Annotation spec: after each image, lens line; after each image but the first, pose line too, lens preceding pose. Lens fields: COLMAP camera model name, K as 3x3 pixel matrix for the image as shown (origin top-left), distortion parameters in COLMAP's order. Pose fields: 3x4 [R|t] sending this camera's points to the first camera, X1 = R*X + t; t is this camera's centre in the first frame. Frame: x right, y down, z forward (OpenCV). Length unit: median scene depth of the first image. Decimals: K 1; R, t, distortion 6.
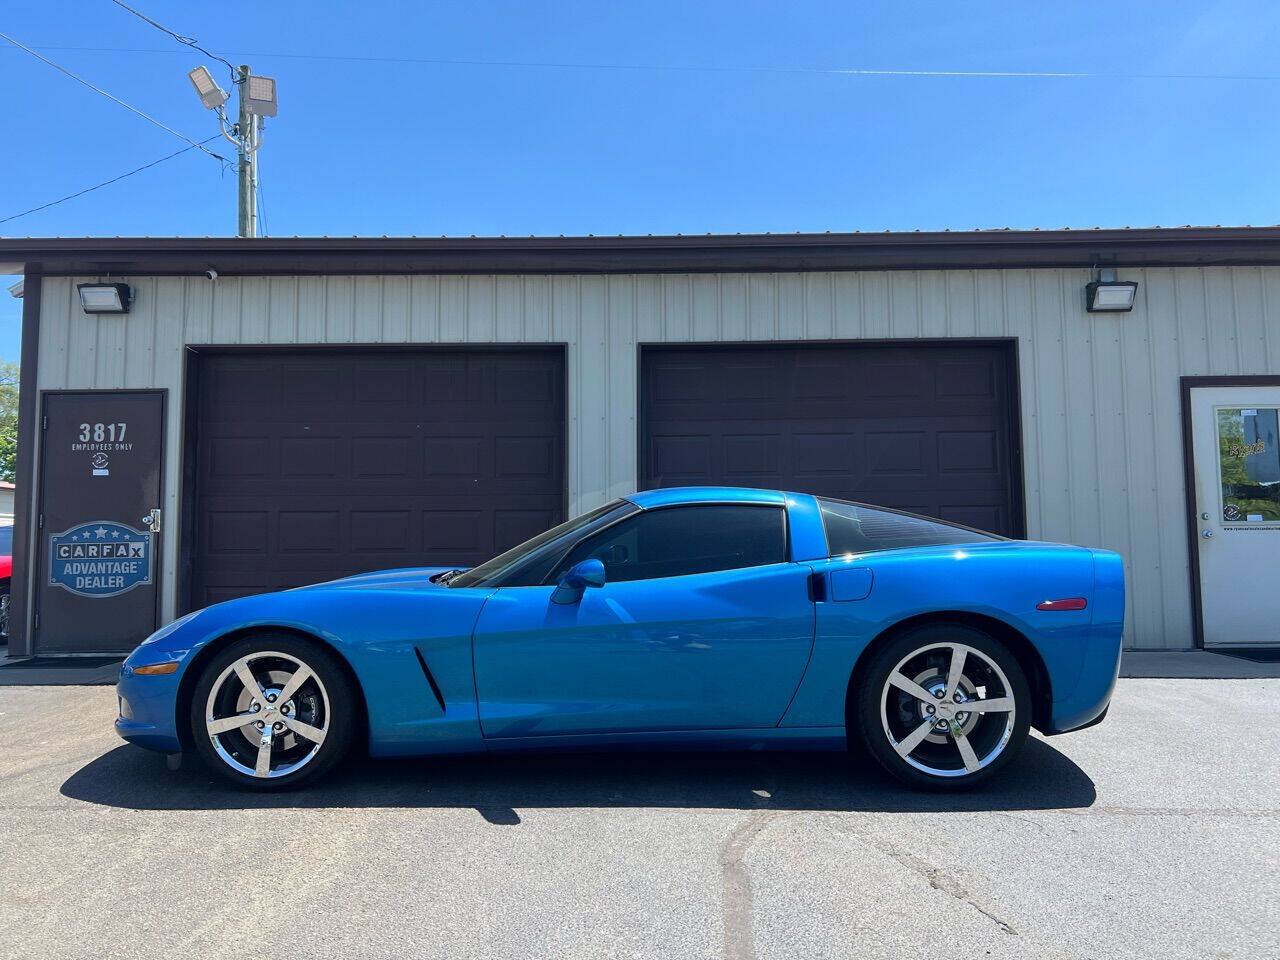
lens RADIAL K [[970.3, 0, 639.8], [0, 970.3, 484.3], [0, 0, 1]] dist [0.048095, -0.056273]
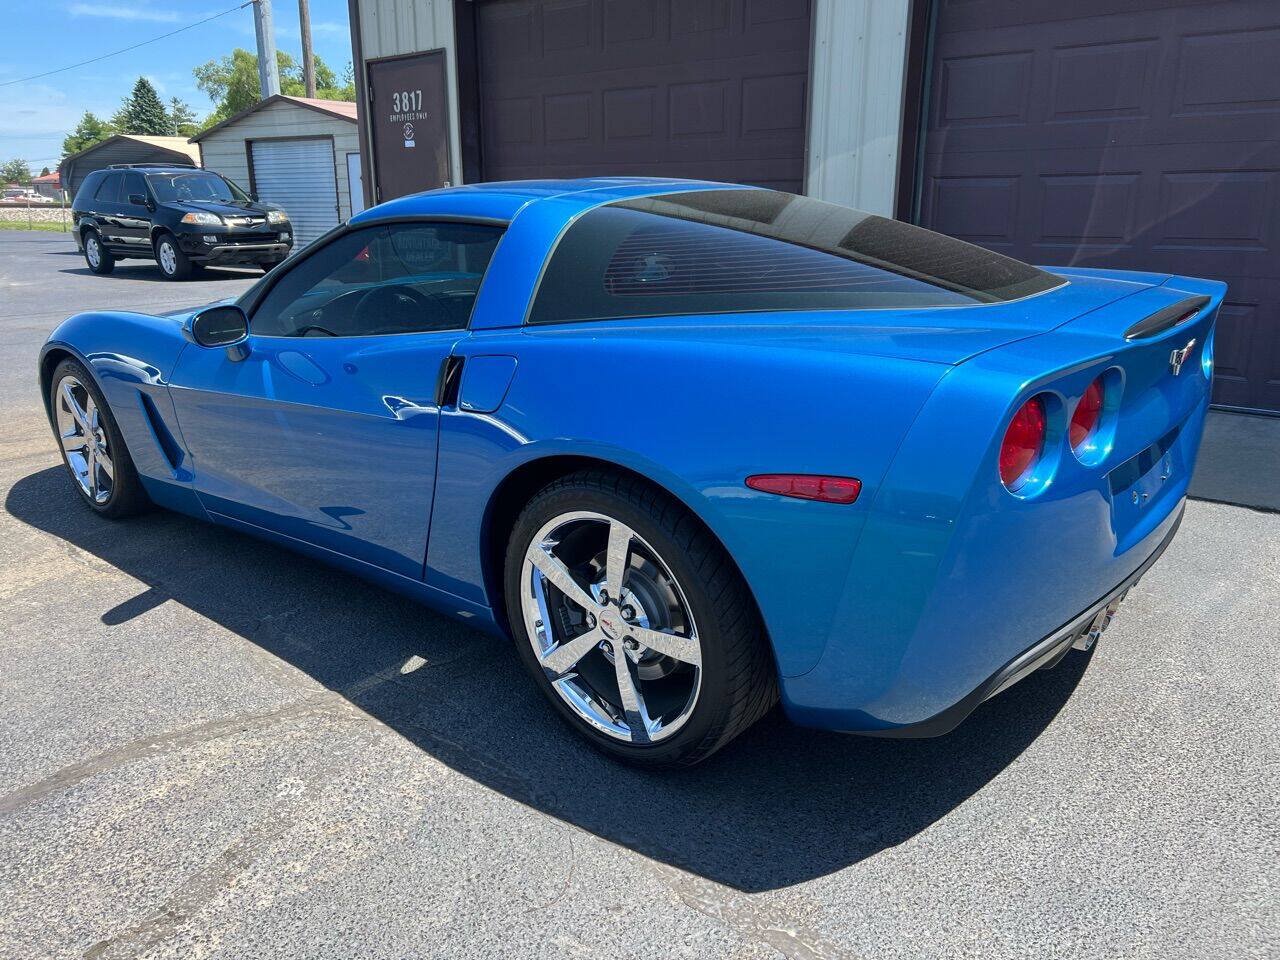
lens RADIAL K [[970.3, 0, 643.6], [0, 970.3, 484.7], [0, 0, 1]] dist [0.048095, -0.056273]
pose [[0.774603, 0.182110, -0.605661, 0.318909], [0.044545, 0.939559, 0.339477, -0.013330], [0.630877, -0.289939, 0.719673, 0.320385]]
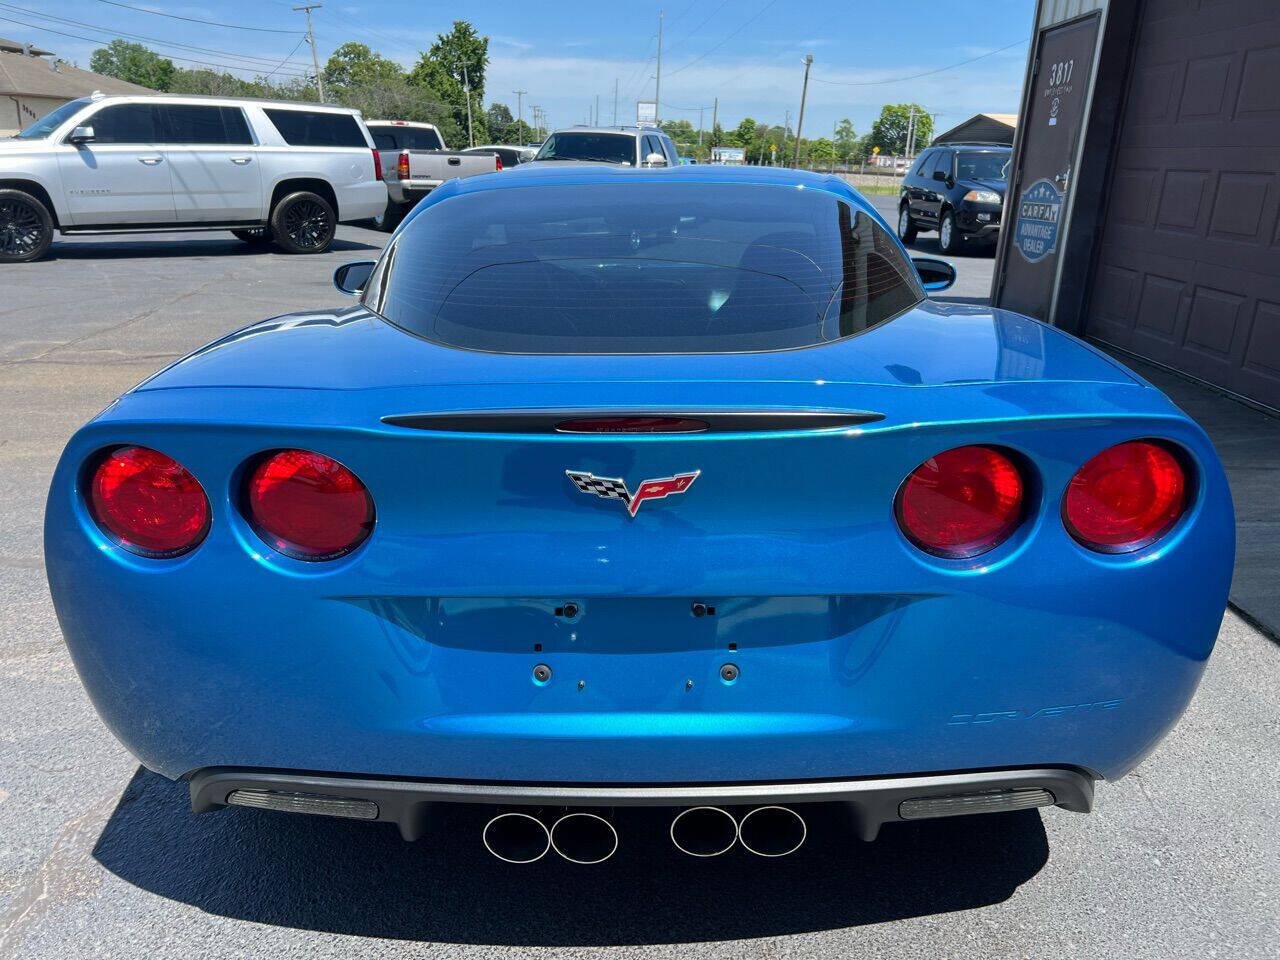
lens RADIAL K [[970.3, 0, 640.1], [0, 970.3, 489.4], [0, 0, 1]] dist [0.048095, -0.056273]
pose [[0.009379, 0.325486, -0.945500, 0.416057], [0.040240, 0.944653, 0.325593, -0.001043], [0.999146, -0.041101, -0.004238, 0.609572]]
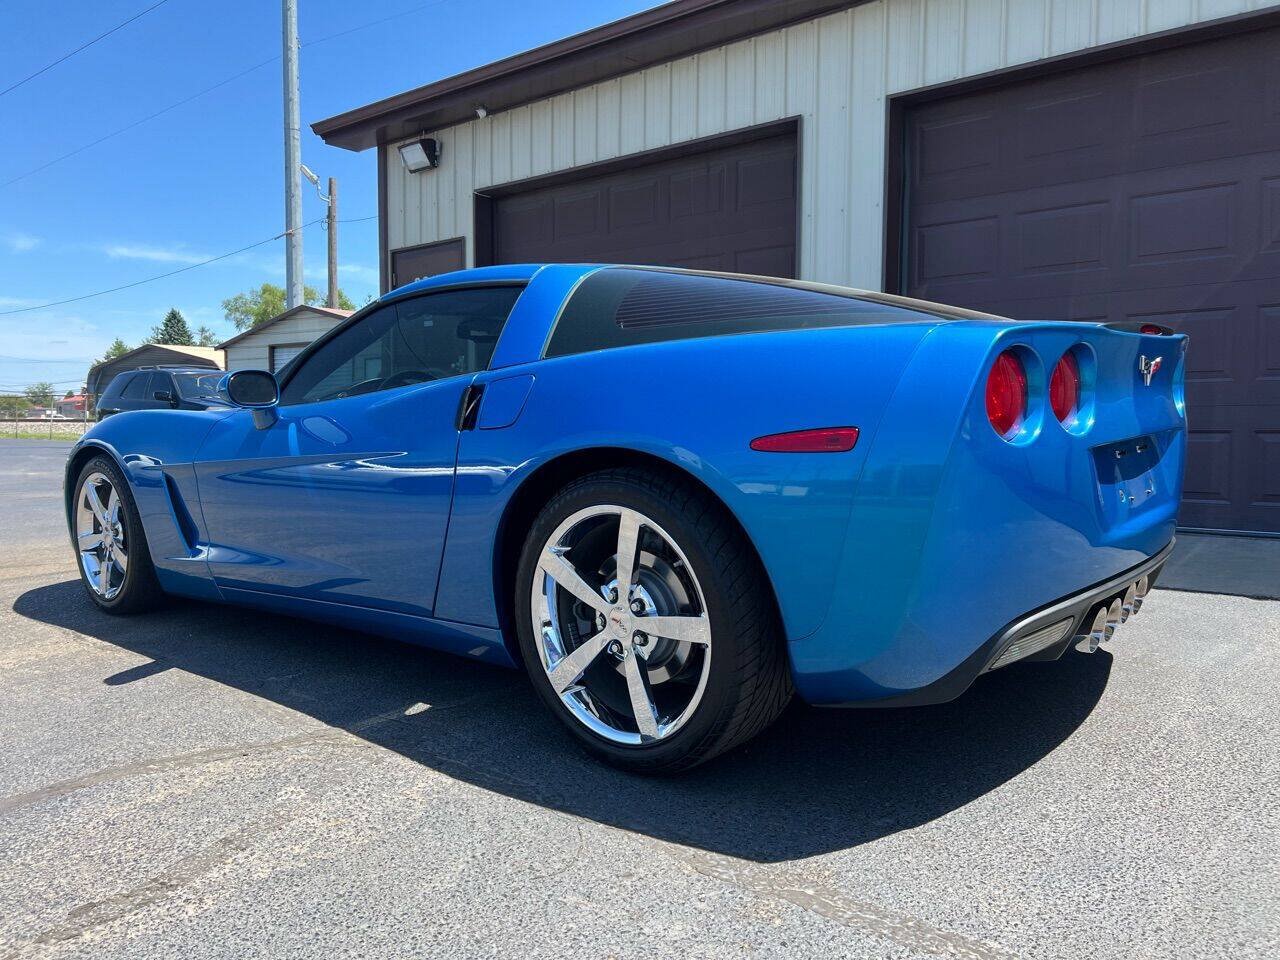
lens RADIAL K [[970.3, 0, 646.2], [0, 970.3, 479.1], [0, 0, 1]] dist [0.048095, -0.056273]
pose [[0.776897, 0.042820, -0.628170, 0.331380], [0.042980, 0.991751, 0.120761, 0.041603], [0.628160, -0.120817, 0.768647, 0.296599]]
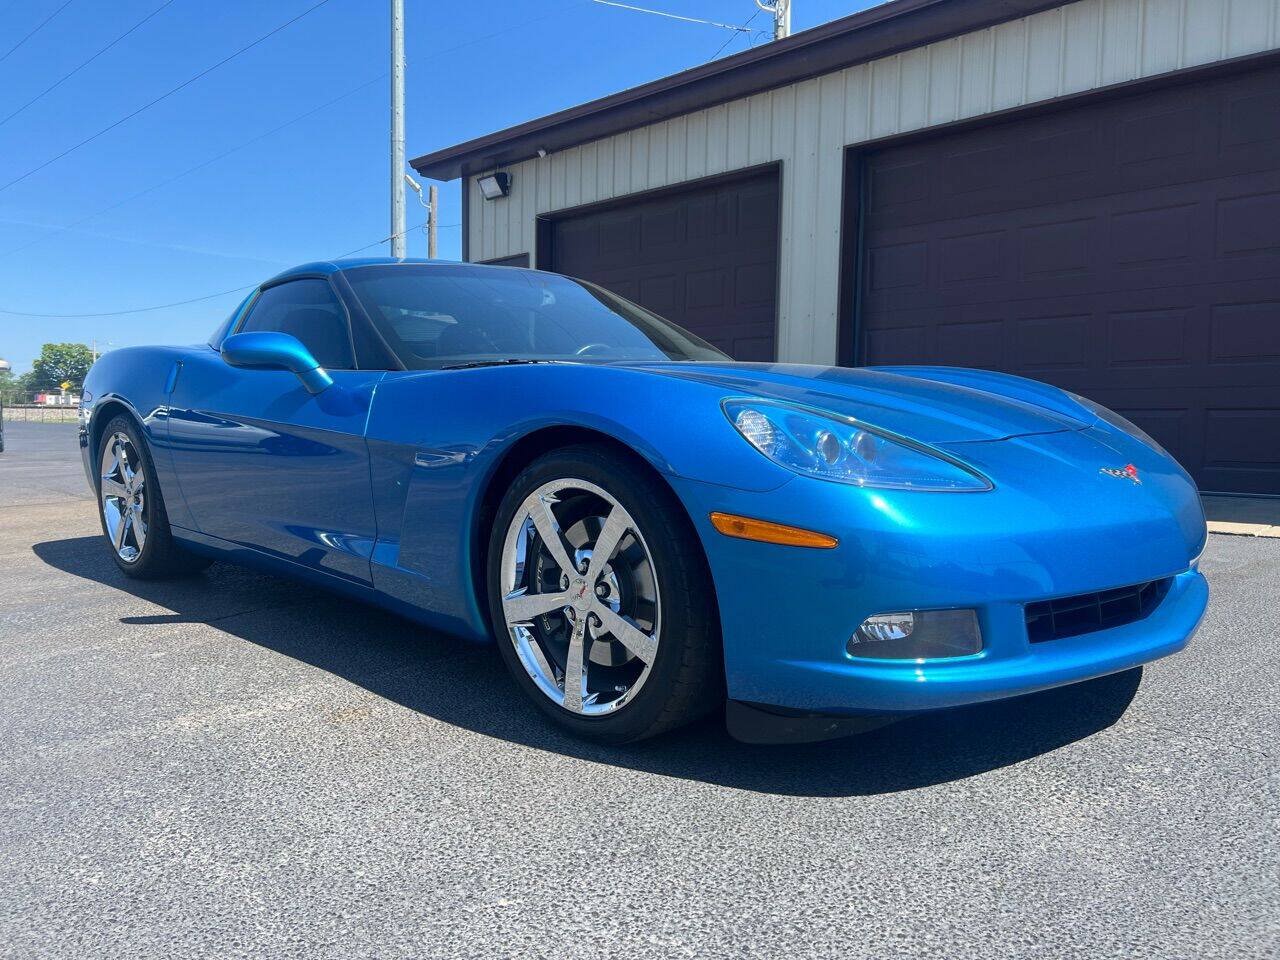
lens RADIAL K [[970.3, 0, 634.5], [0, 970.3, 485.0], [0, 0, 1]] dist [0.048095, -0.056273]
pose [[0.705197, 0.063241, -0.706186, 0.538702], [0.038274, 0.991166, 0.126982, 0.047928], [0.707978, -0.116576, 0.696547, 0.176850]]
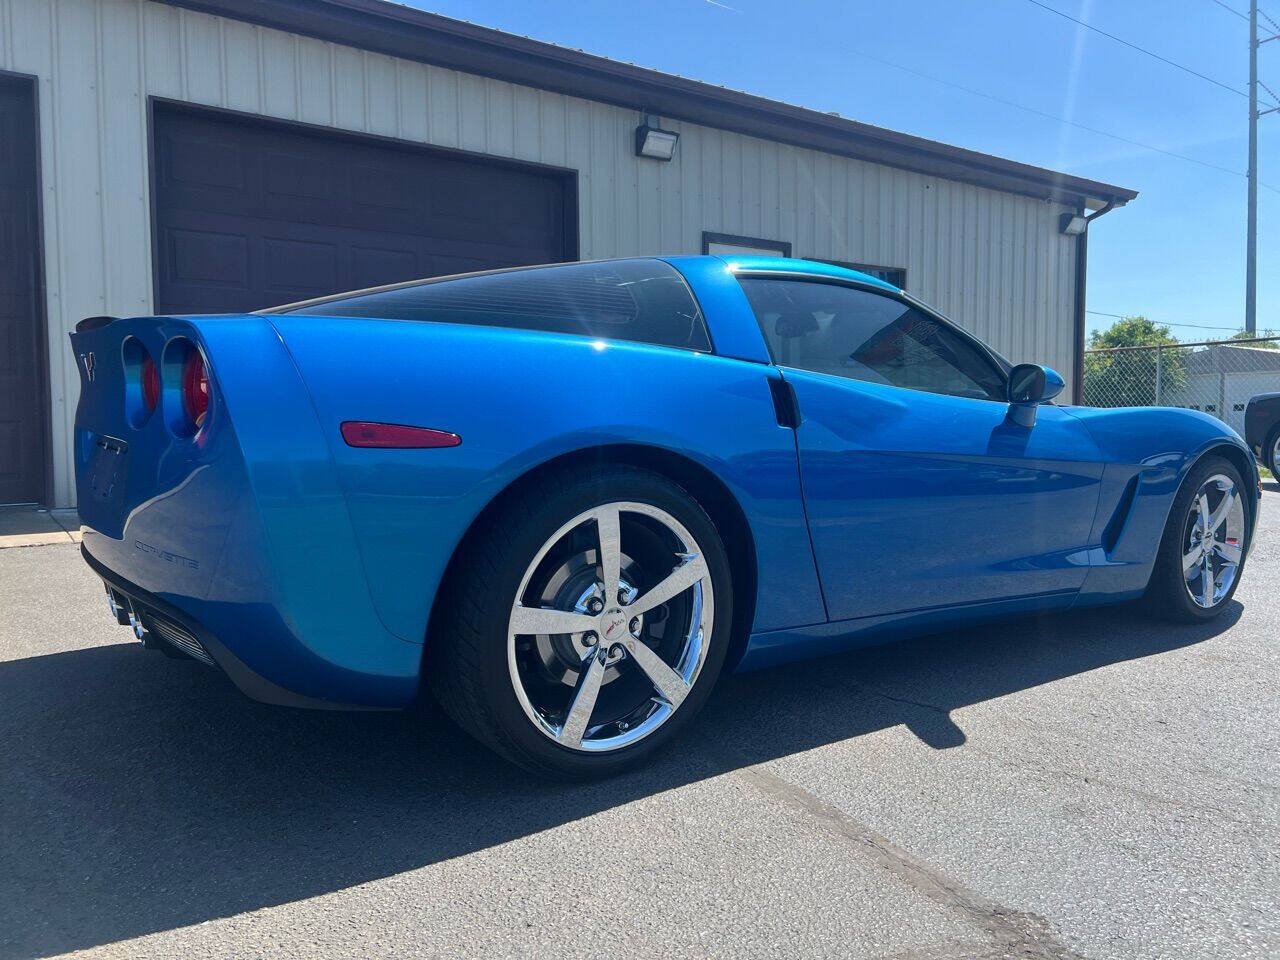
lens RADIAL K [[970.3, 0, 650.3], [0, 970.3, 483.0], [0, 0, 1]] dist [0.048095, -0.056273]
pose [[0.803322, -0.034816, 0.594527, -0.151490], [-0.048419, 0.991167, 0.123468, 0.037723], [-0.593574, -0.127971, 0.794540, 0.134982]]
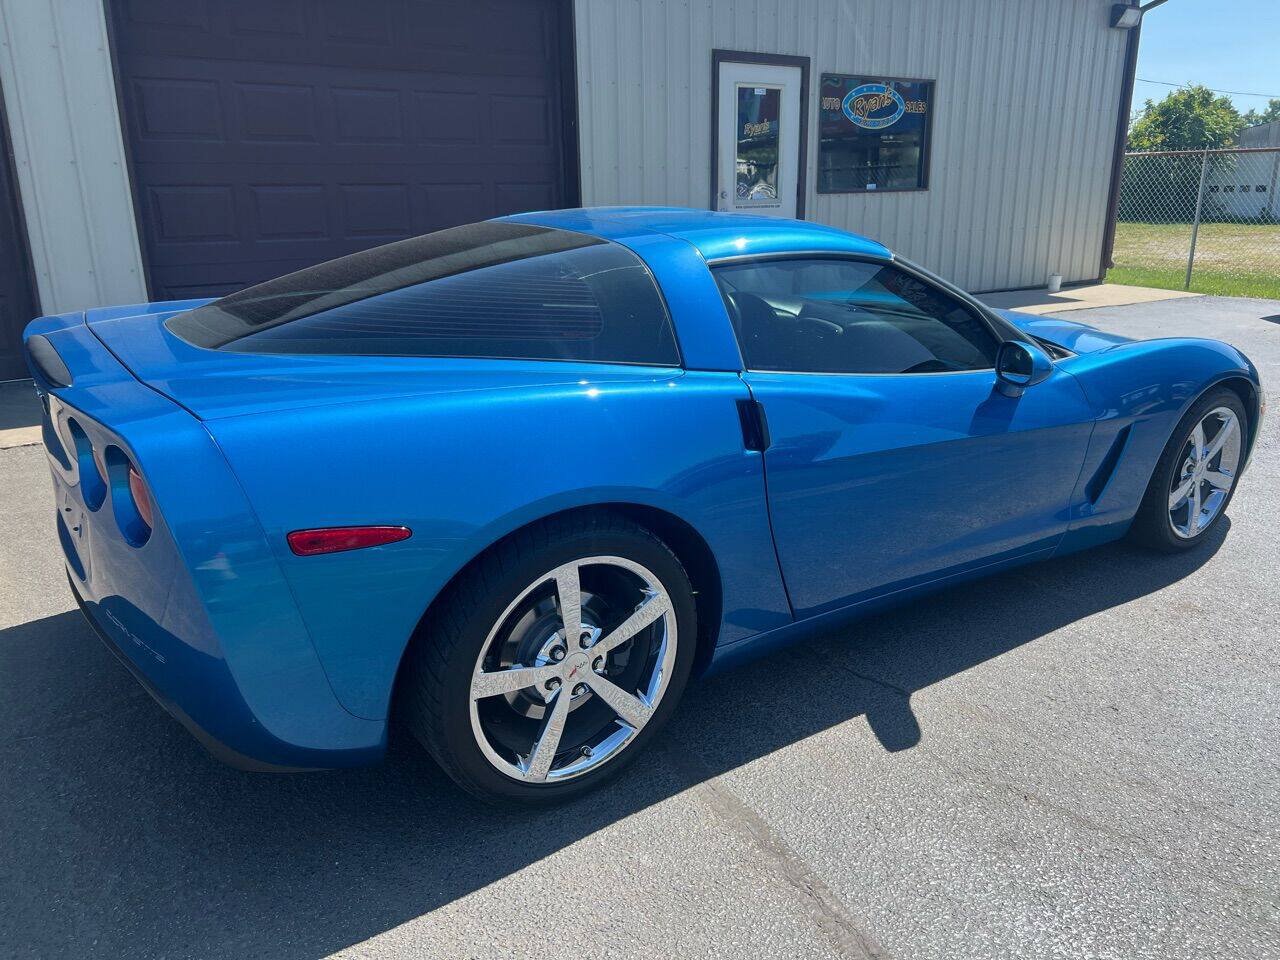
lens RADIAL K [[970.3, 0, 651.1], [0, 970.3, 489.1], [0, 0, 1]] dist [0.048095, -0.056273]
pose [[0.815181, -0.170081, 0.553672, -0.129586], [-0.041385, 0.936368, 0.348572, -0.034126], [-0.577726, -0.307063, 0.756270, 0.142243]]
